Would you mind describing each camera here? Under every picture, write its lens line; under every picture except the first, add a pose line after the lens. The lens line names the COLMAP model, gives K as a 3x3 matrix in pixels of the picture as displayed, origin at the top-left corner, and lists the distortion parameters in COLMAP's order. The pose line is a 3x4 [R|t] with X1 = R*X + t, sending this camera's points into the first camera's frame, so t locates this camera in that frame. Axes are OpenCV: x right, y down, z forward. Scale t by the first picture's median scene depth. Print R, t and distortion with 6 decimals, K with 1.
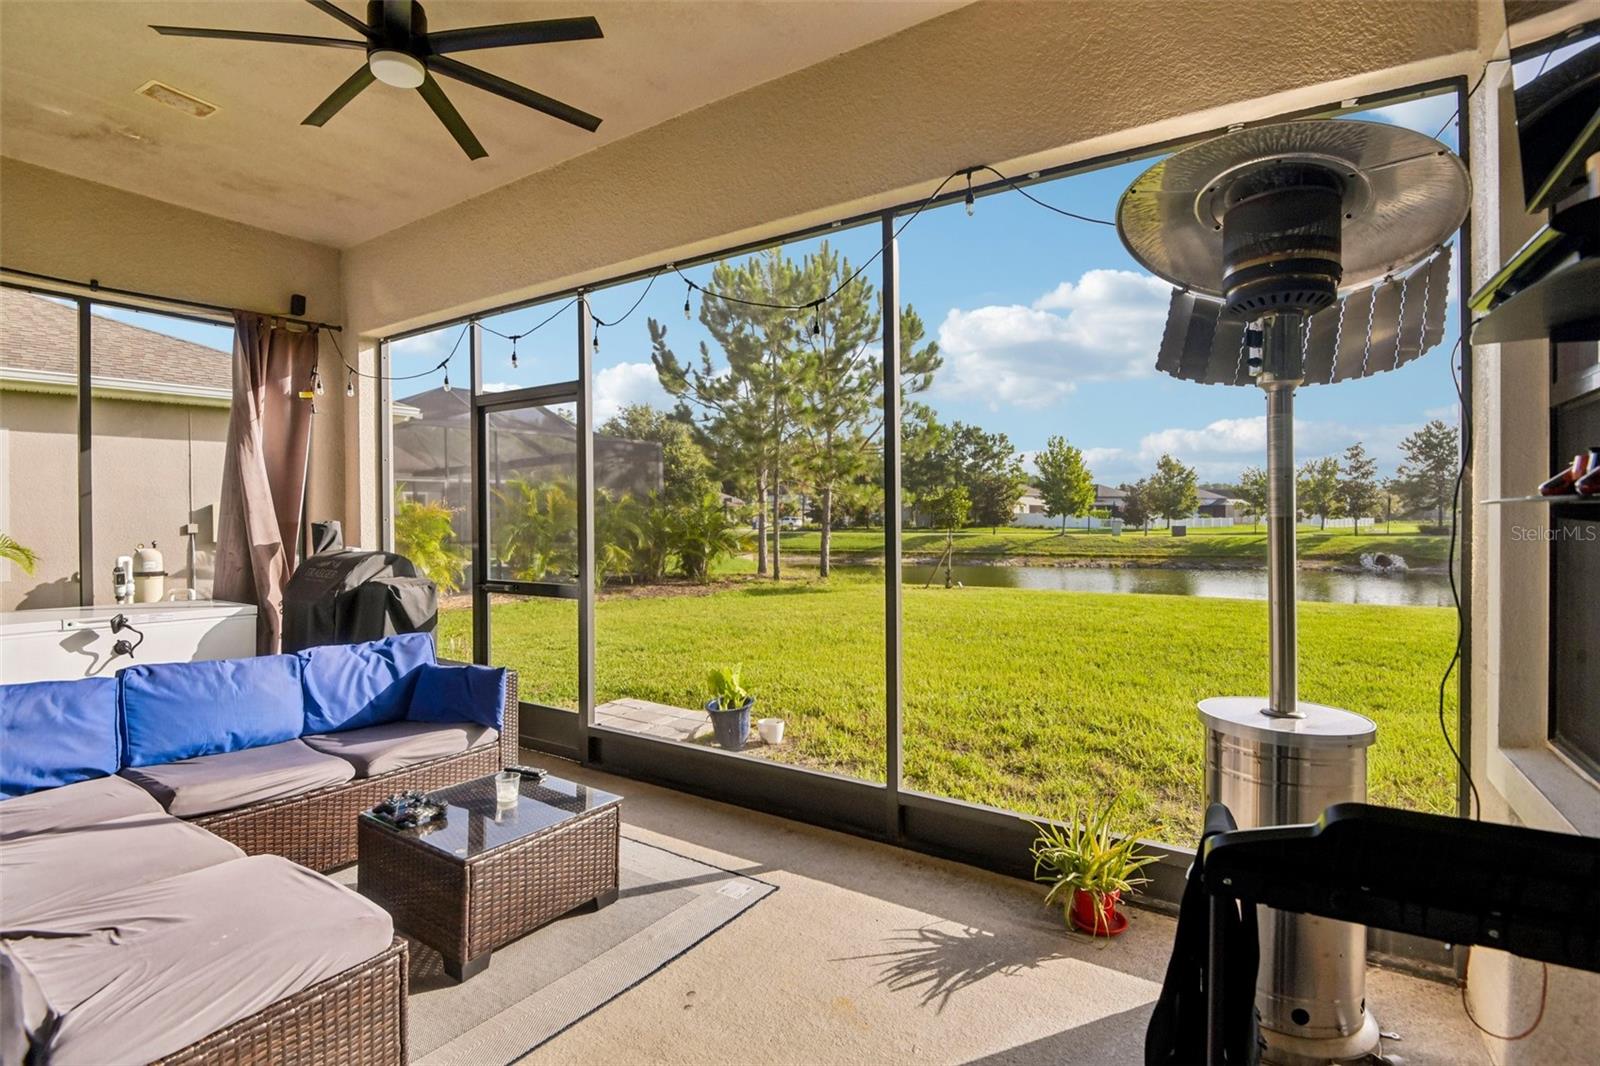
lens RADIAL K [[742.9, 0, 816.1], [0, 742.9, 529.7], [0, 0, 1]] dist [-0.017558, -0.016173]
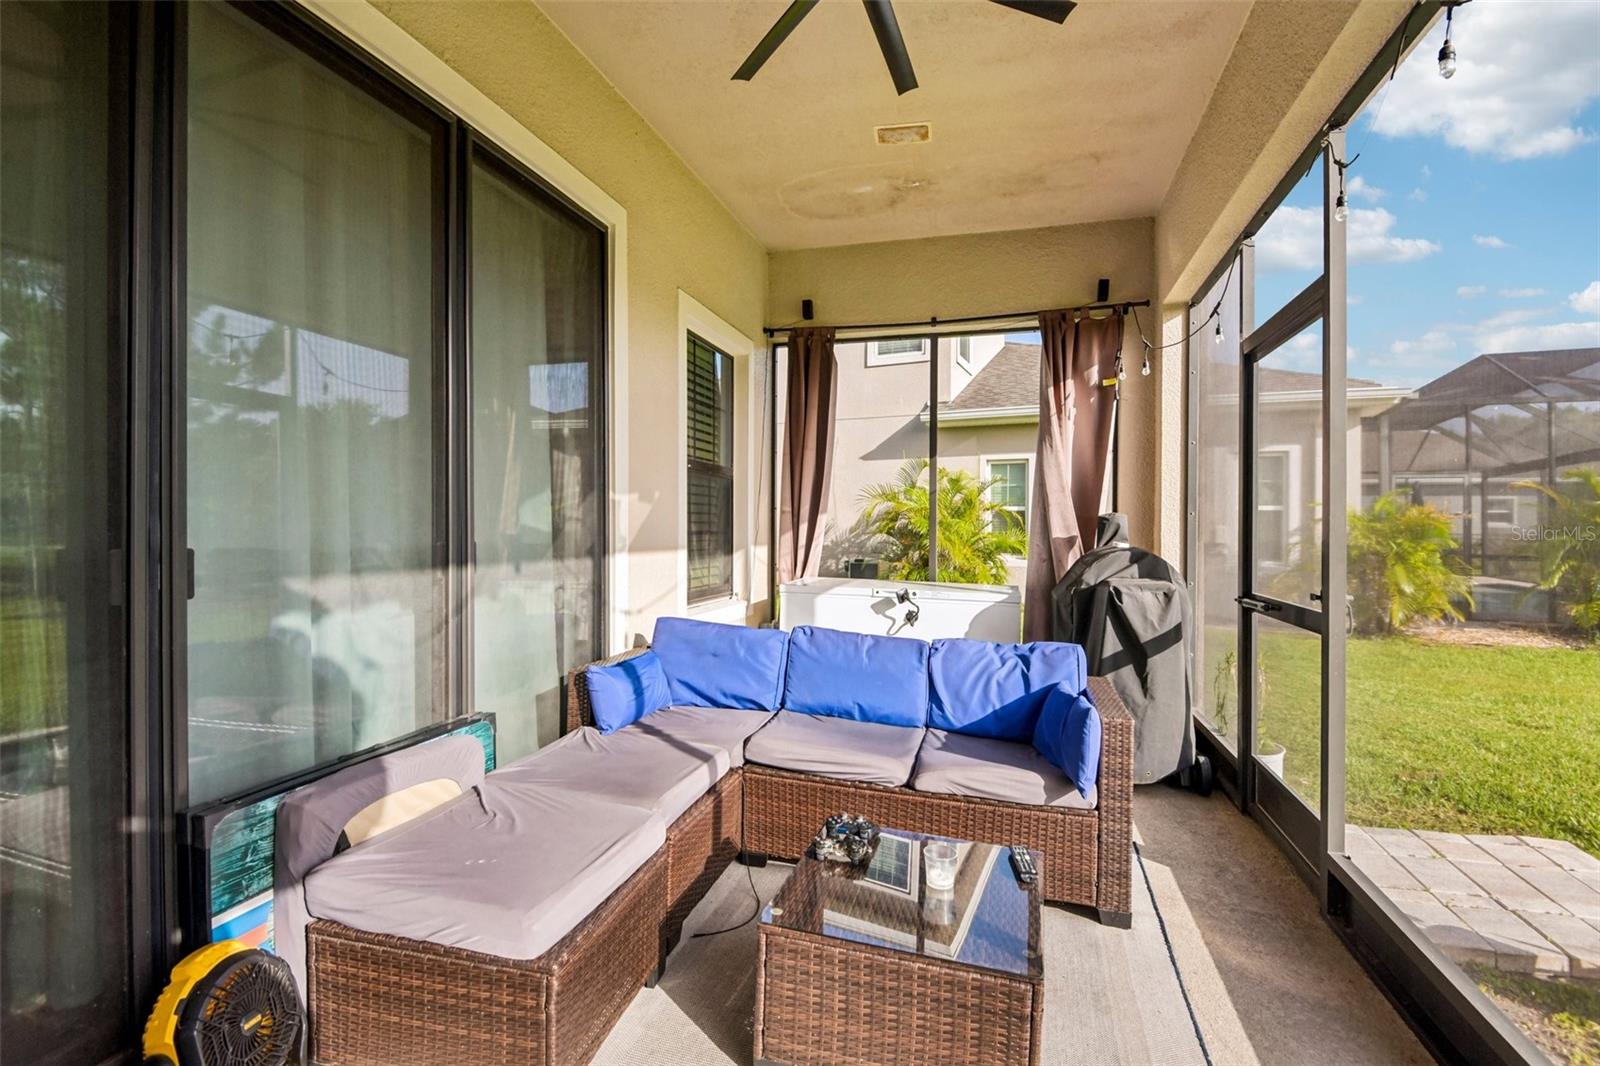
lens RADIAL K [[742.9, 0, 807.6], [0, 742.9, 524.2], [0, 0, 1]] dist [-0.017558, -0.016173]
pose [[0.257752, 0.003504, -0.966205, 0.159350], [-0.027452, 0.999616, -0.003698, 0.017957], [0.965821, 0.027478, 0.257749, 0.464695]]
